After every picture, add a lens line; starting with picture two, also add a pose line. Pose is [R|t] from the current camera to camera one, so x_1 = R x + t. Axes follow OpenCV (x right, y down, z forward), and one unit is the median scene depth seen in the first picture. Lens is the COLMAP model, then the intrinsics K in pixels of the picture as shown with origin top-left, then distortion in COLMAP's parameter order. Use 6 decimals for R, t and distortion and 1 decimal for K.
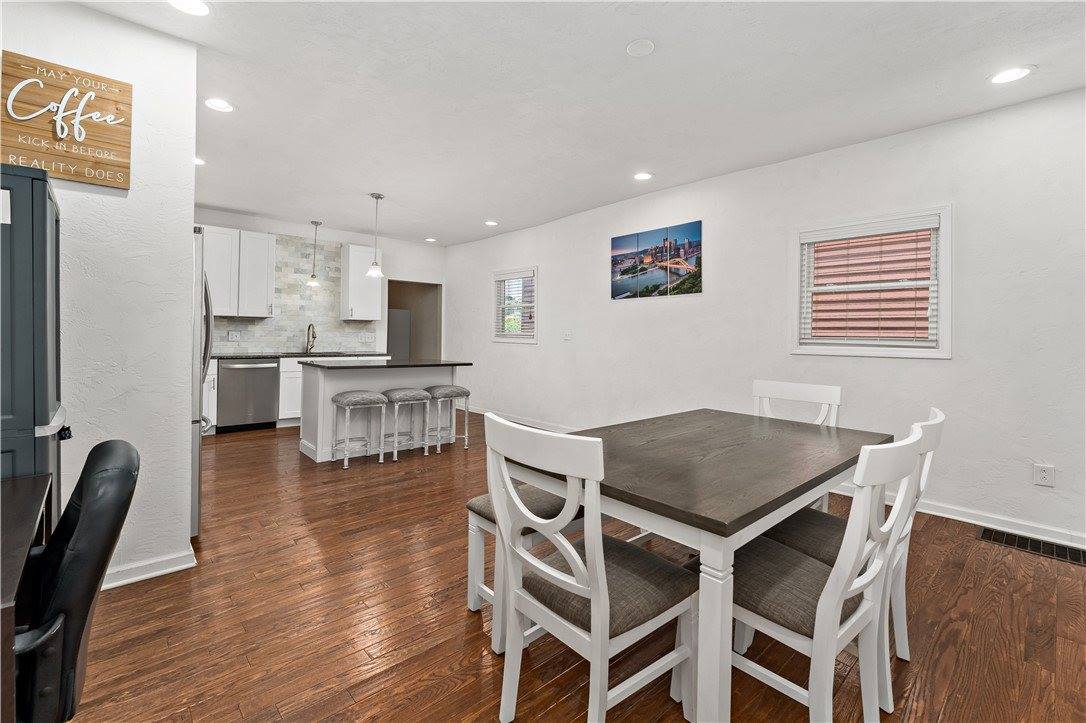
lens RADIAL K [[473.7, 0, 541.7], [0, 473.7, 329.8], [0, 0, 1]] dist [0.004449, 0.000233]
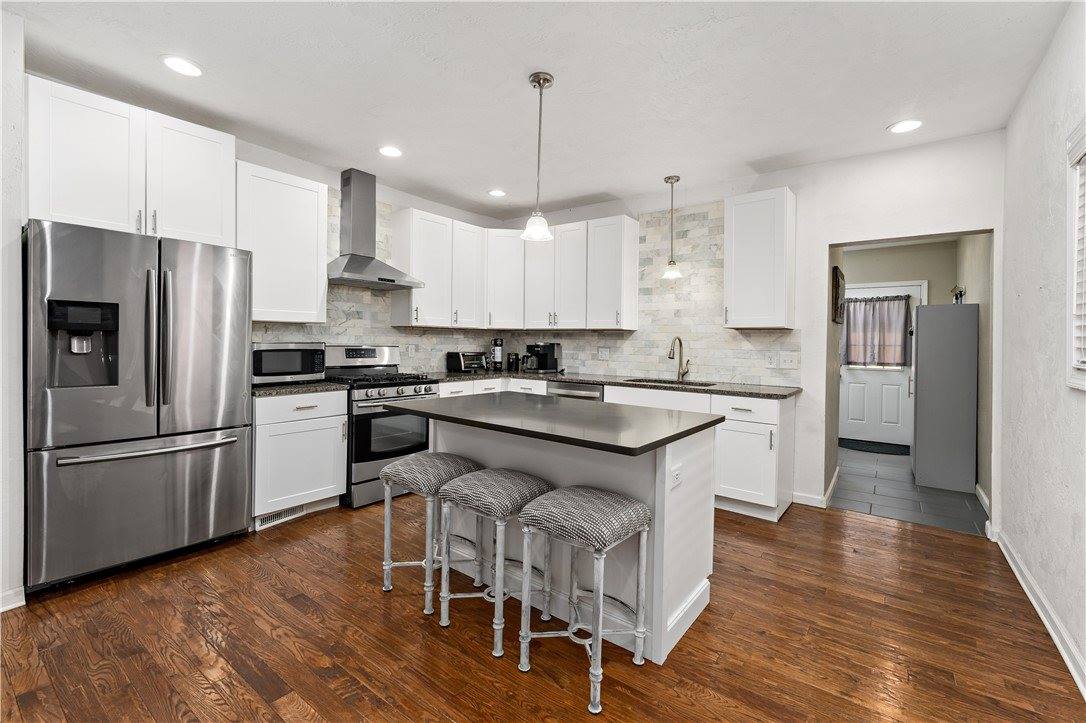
lens RADIAL K [[473.7, 0, 553.0], [0, 473.7, 334.7], [0, 0, 1]] dist [0.004449, 0.000233]
pose [[0.195566, -0.024719, -0.980379, 0.124776], [-0.005049, 0.999644, -0.026212, 0.002641], [0.980677, 0.010076, 0.195372, 0.725994]]
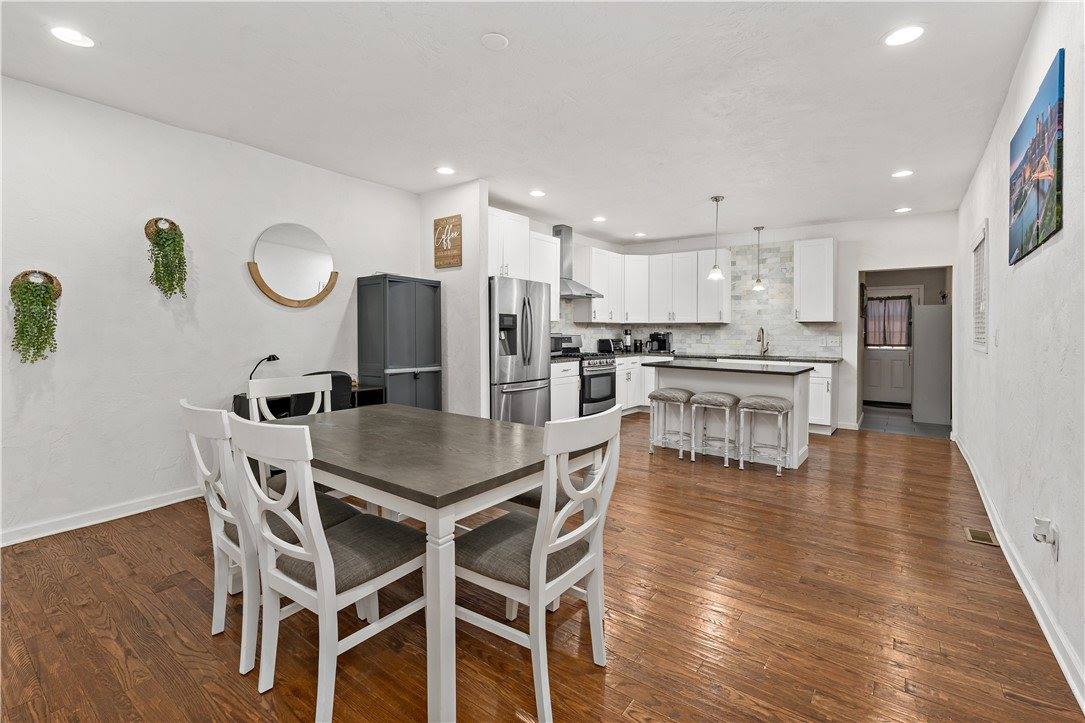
lens RADIAL K [[497.9, 0, 561.1], [0, 497.9, 328.9], [0, 0, 1]] dist [0.014283, -0.000027]
pose [[0.215141, -0.017457, -0.976427, 0.489145], [0.005457, 0.999846, -0.016673, 0.006614], [0.976568, -0.001742, 0.215203, 0.355562]]
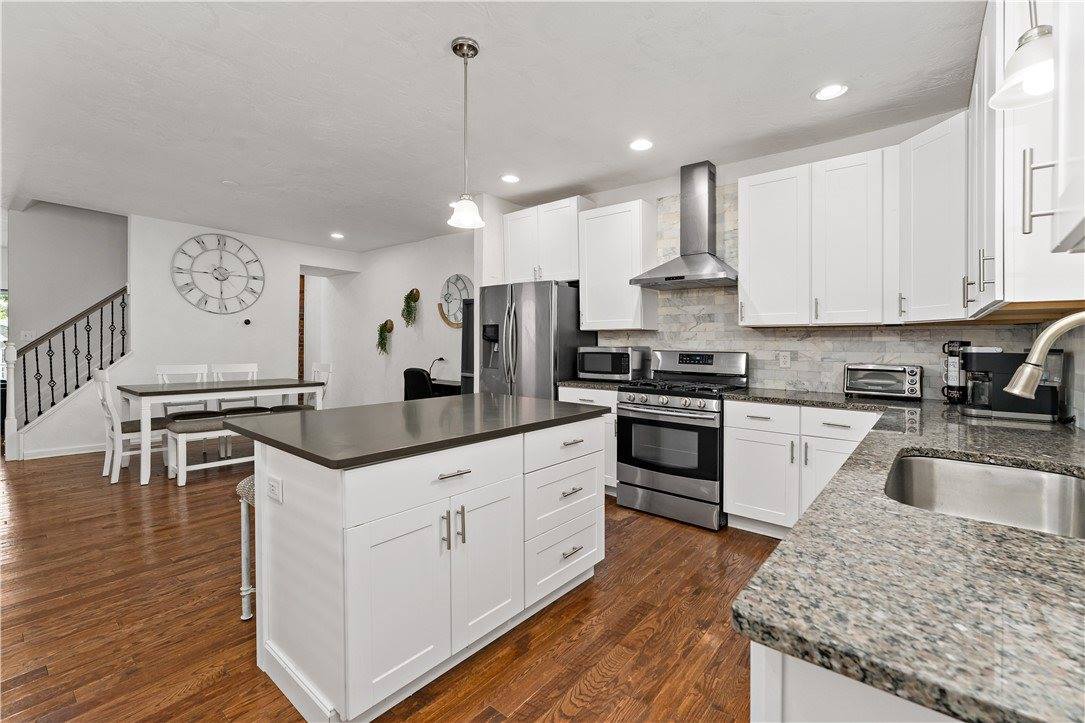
lens RADIAL K [[473.3, 0, 537.8], [0, 473.3, 344.9], [0, 0, 1]] dist [0.004449, 0.000233]
pose [[-0.988914, -0.025441, -0.146296, -0.272852], [-0.024291, 0.999658, -0.009646, 0.005033], [0.146491, -0.005985, -0.989194, 1.155461]]
